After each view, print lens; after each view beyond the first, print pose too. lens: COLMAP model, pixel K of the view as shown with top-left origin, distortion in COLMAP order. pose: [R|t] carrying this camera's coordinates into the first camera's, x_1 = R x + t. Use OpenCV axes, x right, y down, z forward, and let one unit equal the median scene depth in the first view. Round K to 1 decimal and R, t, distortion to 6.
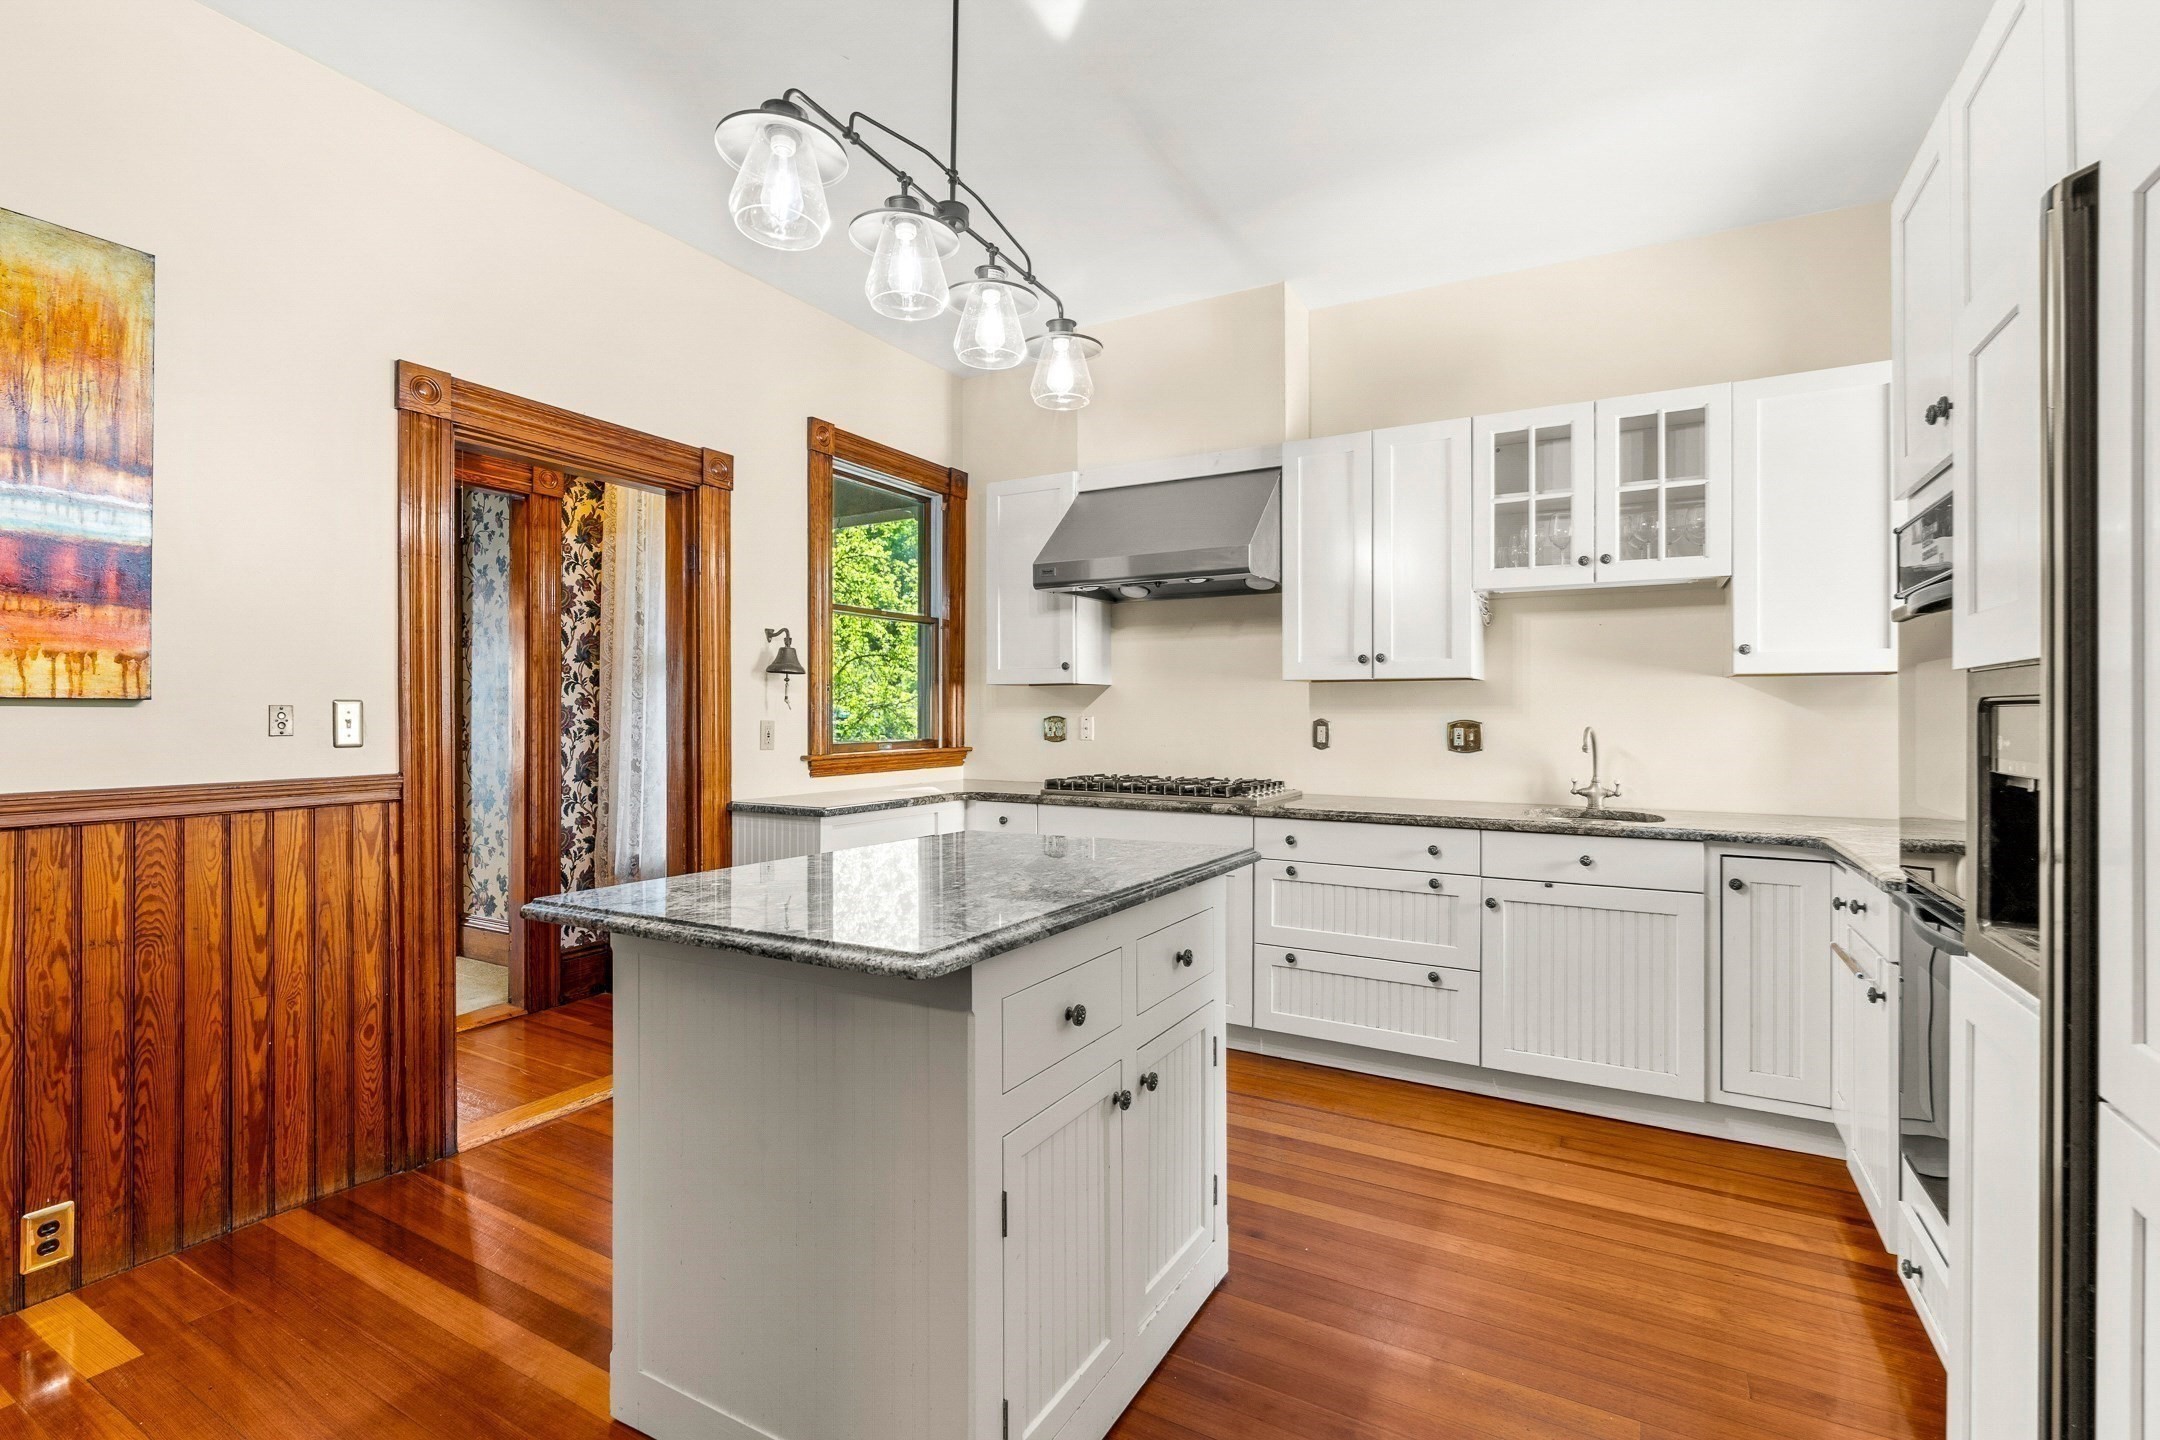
lens RADIAL K [[978.8, 0, 1082.2], [0, 978.8, 714.2], [0, 0, 1]] dist [-0.010227, 0.003857]
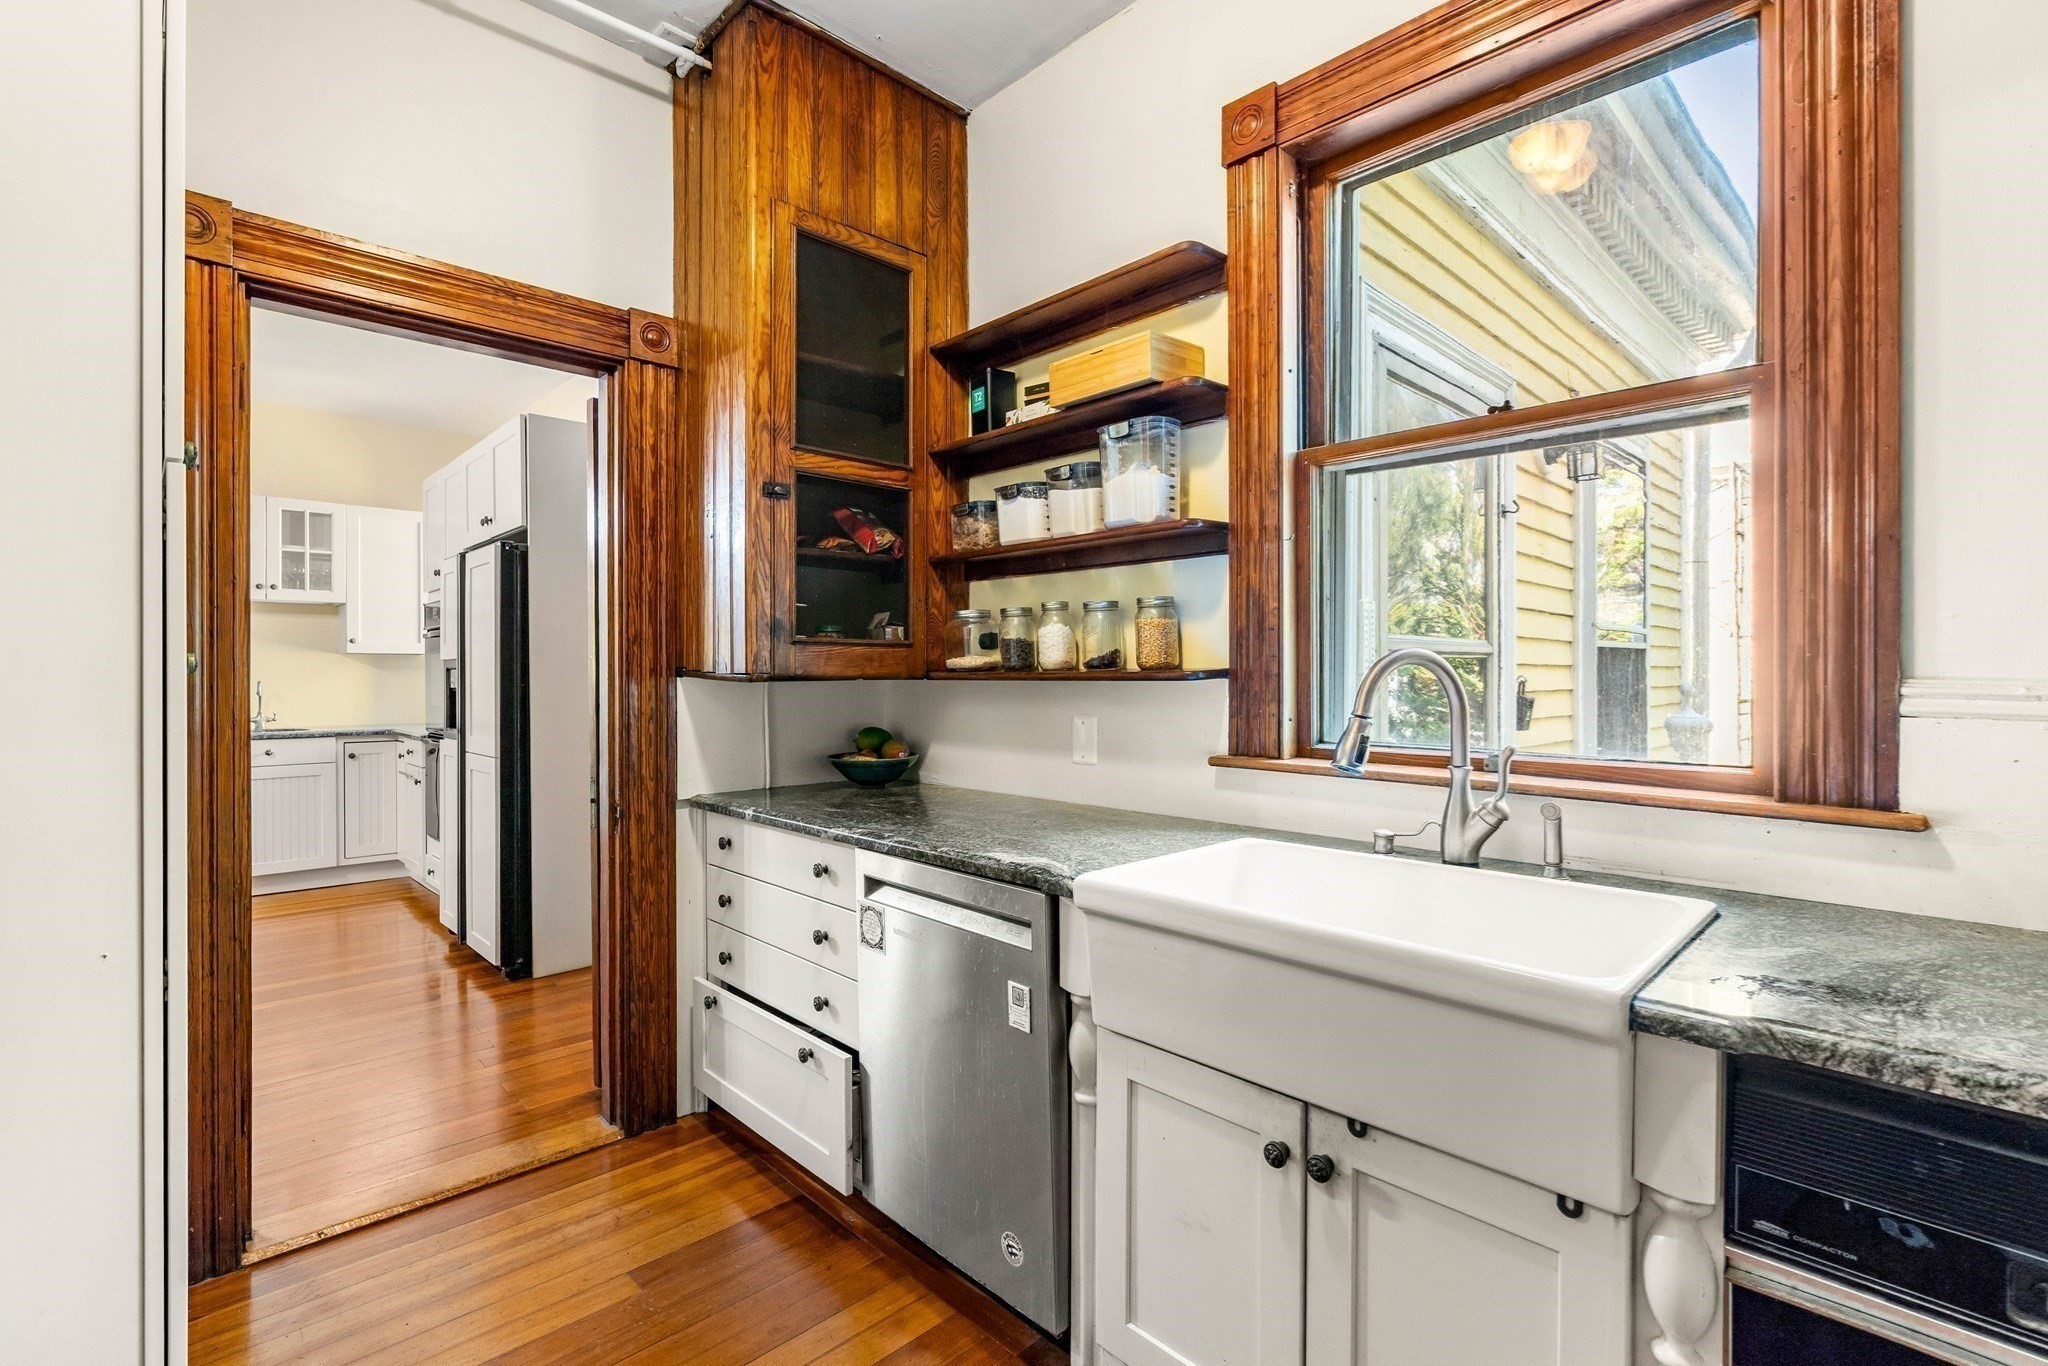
lens RADIAL K [[928.1, 0, 1040.5], [0, 928.1, 680.6], [0, 0, 1]] dist [-0.010227, 0.003857]
pose [[0.282259, -0.002899, 0.959334, -1.545837], [0.000350, 0.999996, 0.002919, 0.020009], [-0.959338, -0.000488, 0.282258, -1.849342]]
